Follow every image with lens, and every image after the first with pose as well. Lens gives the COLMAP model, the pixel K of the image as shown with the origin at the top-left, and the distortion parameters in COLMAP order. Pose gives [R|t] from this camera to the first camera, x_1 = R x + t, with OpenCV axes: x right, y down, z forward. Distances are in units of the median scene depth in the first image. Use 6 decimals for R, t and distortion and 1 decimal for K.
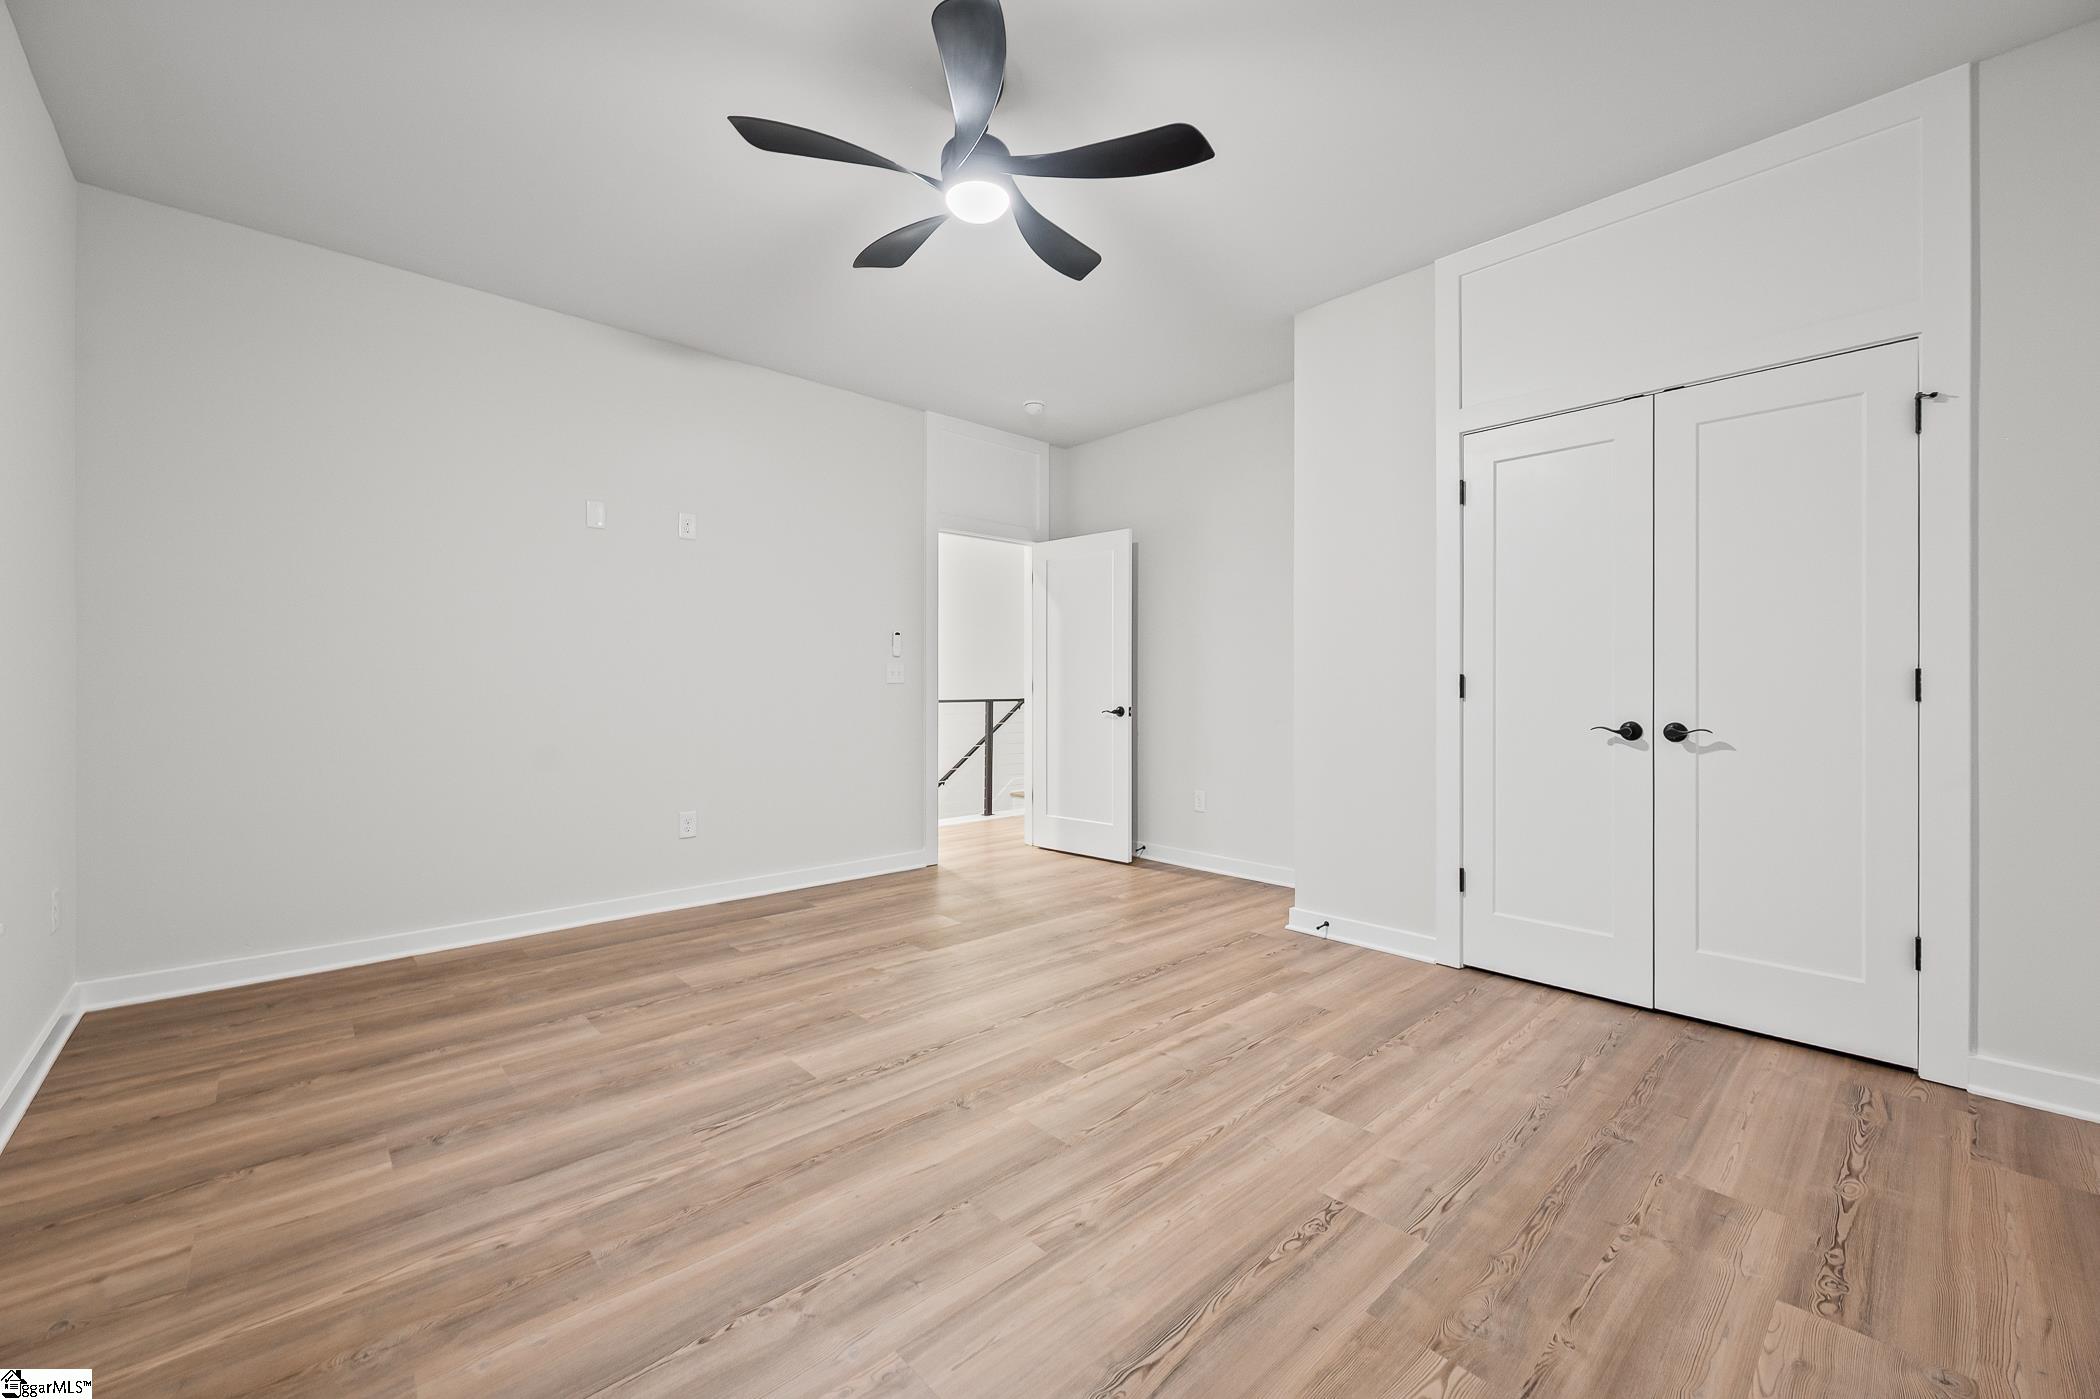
lens RADIAL K [[833.2, 0, 1054.4], [0, 833.2, 693.4], [0, 0, 1]] dist [0.002048, -0.000534]
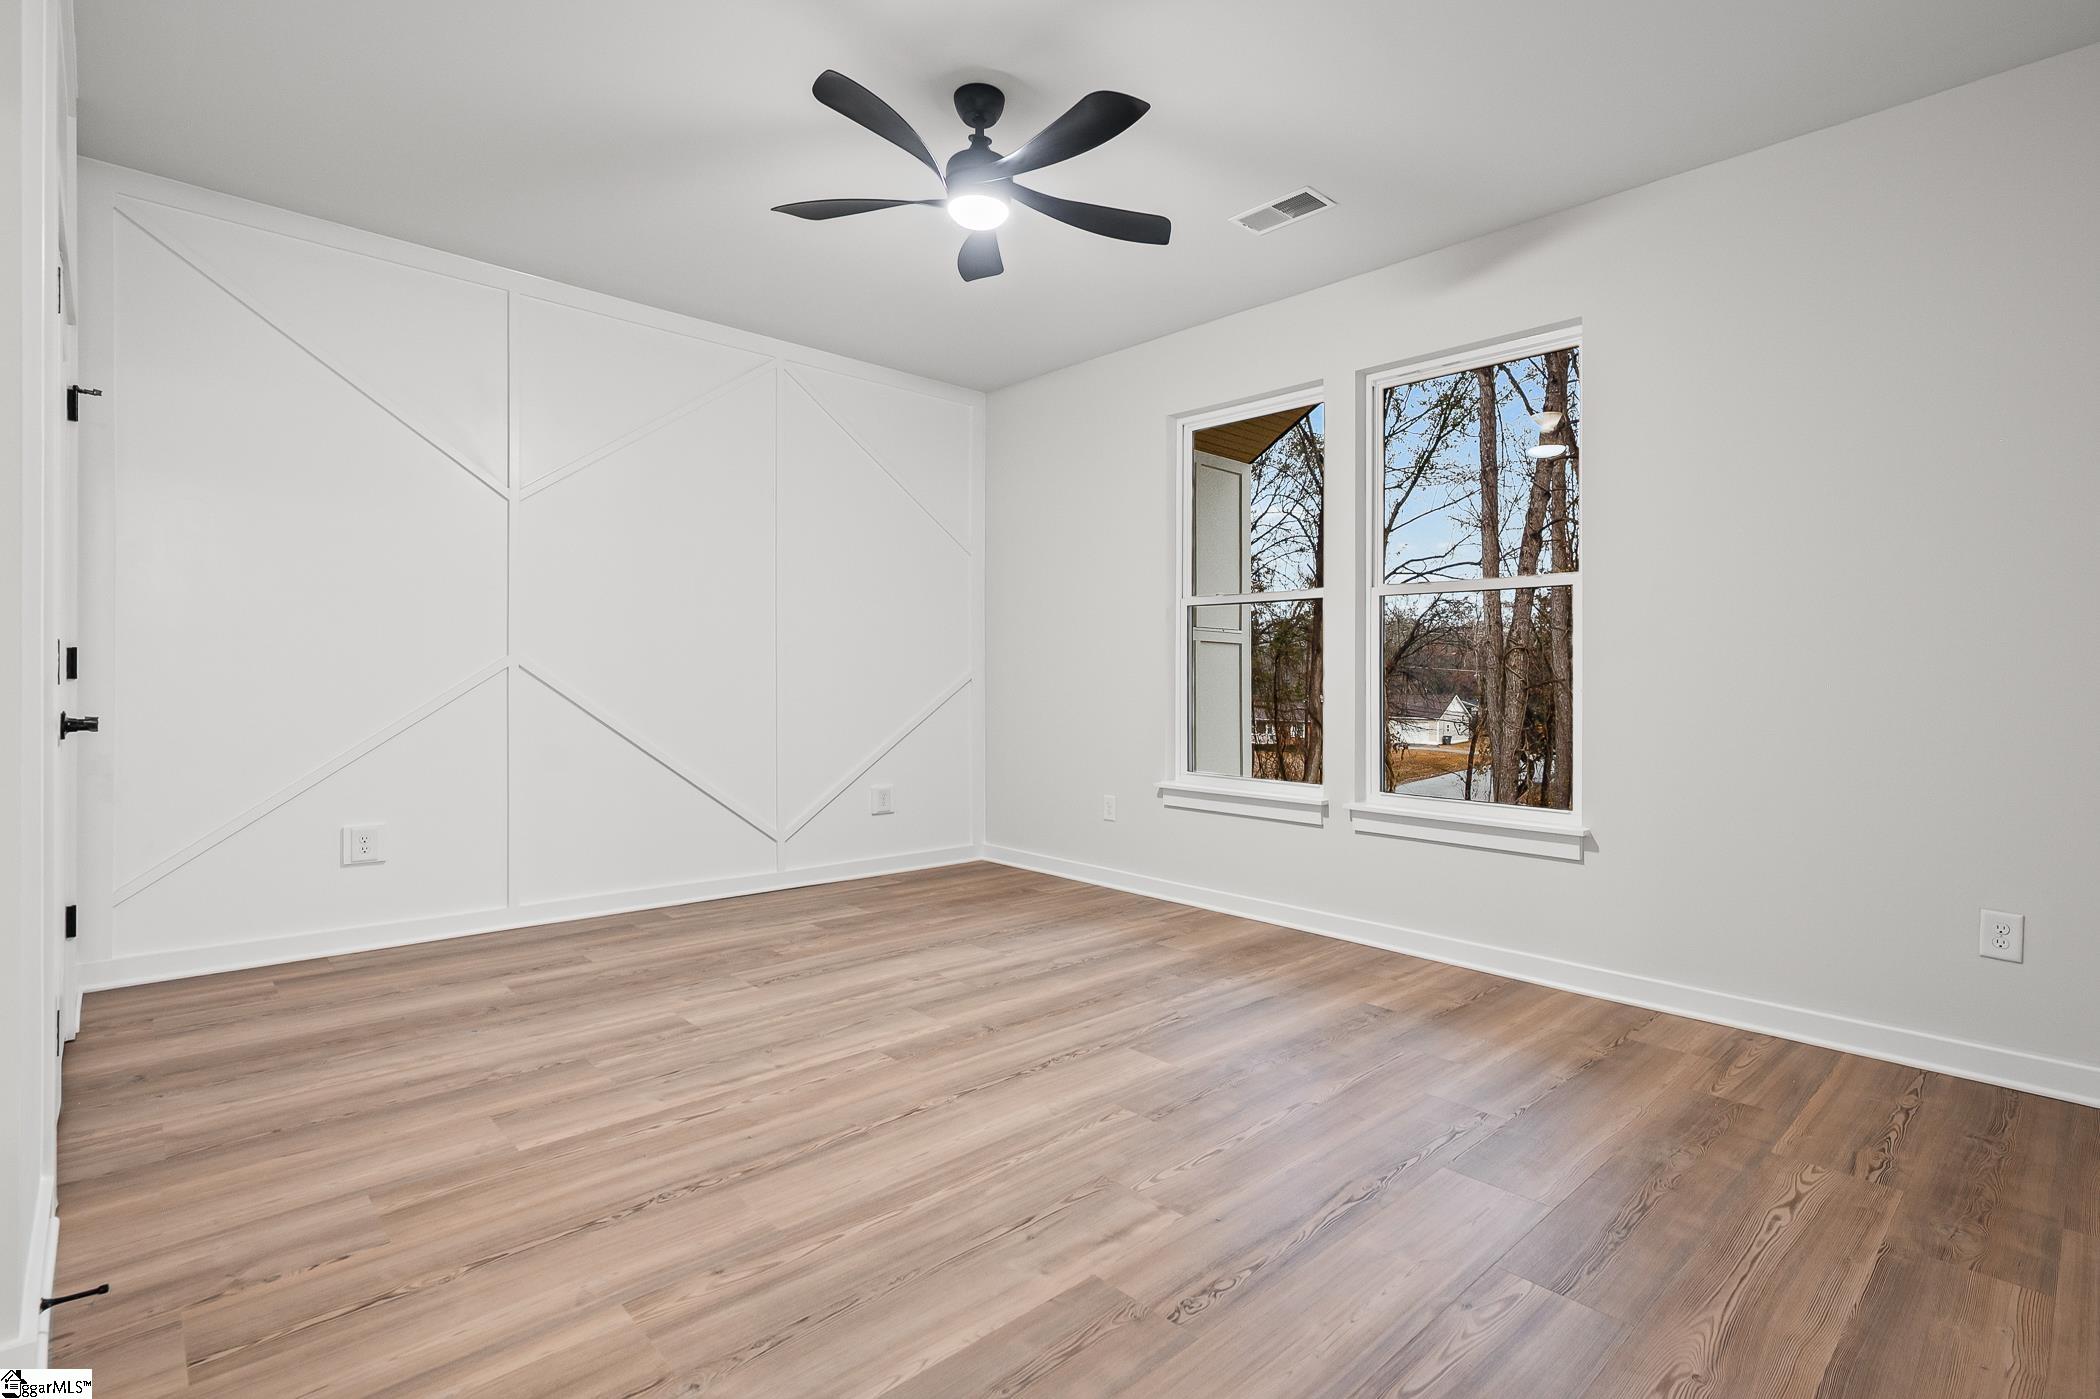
lens RADIAL K [[1003.2, 0, 1050.0], [0, 1003.2, 699.5], [0, 0, 1]] dist [0.000313, -0.000001]
pose [[-0.999917, -0.012195, 0.004149, -0.178172], [-0.012078, 0.999555, 0.027276, -0.012120], [-0.004480, 0.027223, -0.999619, 2.176182]]
